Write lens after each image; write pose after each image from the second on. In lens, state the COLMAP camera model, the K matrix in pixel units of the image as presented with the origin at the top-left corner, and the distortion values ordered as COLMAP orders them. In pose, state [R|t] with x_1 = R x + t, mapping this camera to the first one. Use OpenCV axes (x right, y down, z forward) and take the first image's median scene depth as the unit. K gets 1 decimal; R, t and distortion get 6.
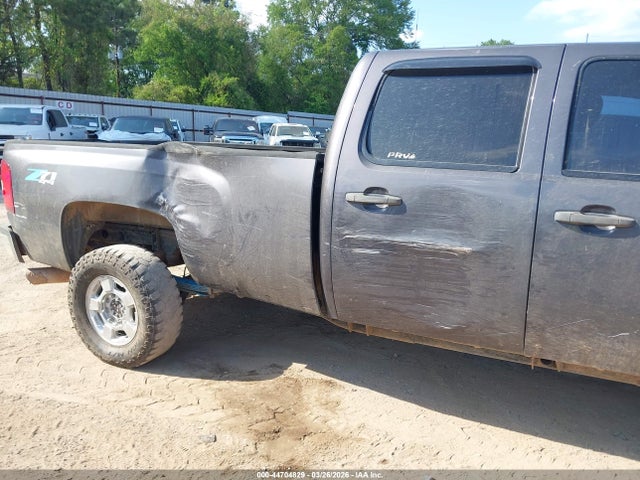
lens RADIAL K [[504.6, 0, 320.0], [0, 504.6, 240.0], [0, 0, 1]] dist [0.000973, -0.009517]
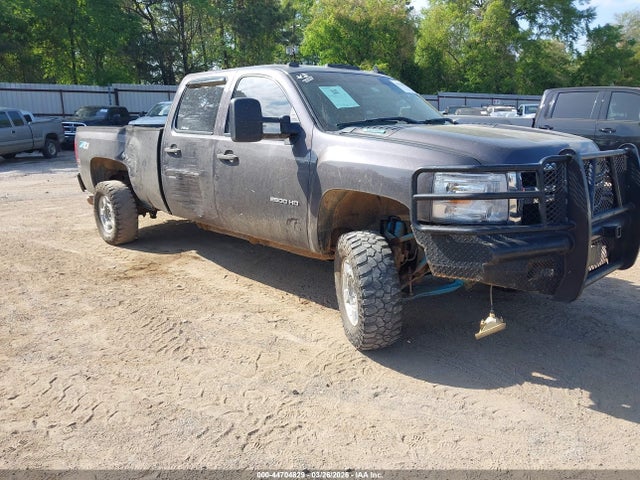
lens RADIAL K [[504.6, 0, 320.0], [0, 504.6, 240.0], [0, 0, 1]] dist [0.000973, -0.009517]
pose [[0.927999, 0.053178, -0.368768, 1.013709], [-0.041008, 0.998327, 0.040766, 0.120759], [0.370319, -0.022708, 0.928627, -0.464347]]
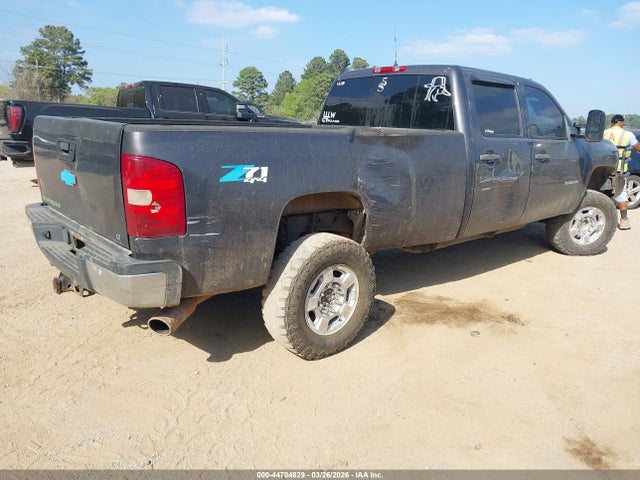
lens RADIAL K [[504.6, 0, 320.0], [0, 504.6, 240.0], [0, 0, 1]] dist [0.000973, -0.009517]
pose [[0.426939, -0.228025, 0.875059, -1.221360], [0.165140, 0.971072, 0.172473, -0.143353], [-0.889073, 0.070872, 0.452245, 0.544198]]
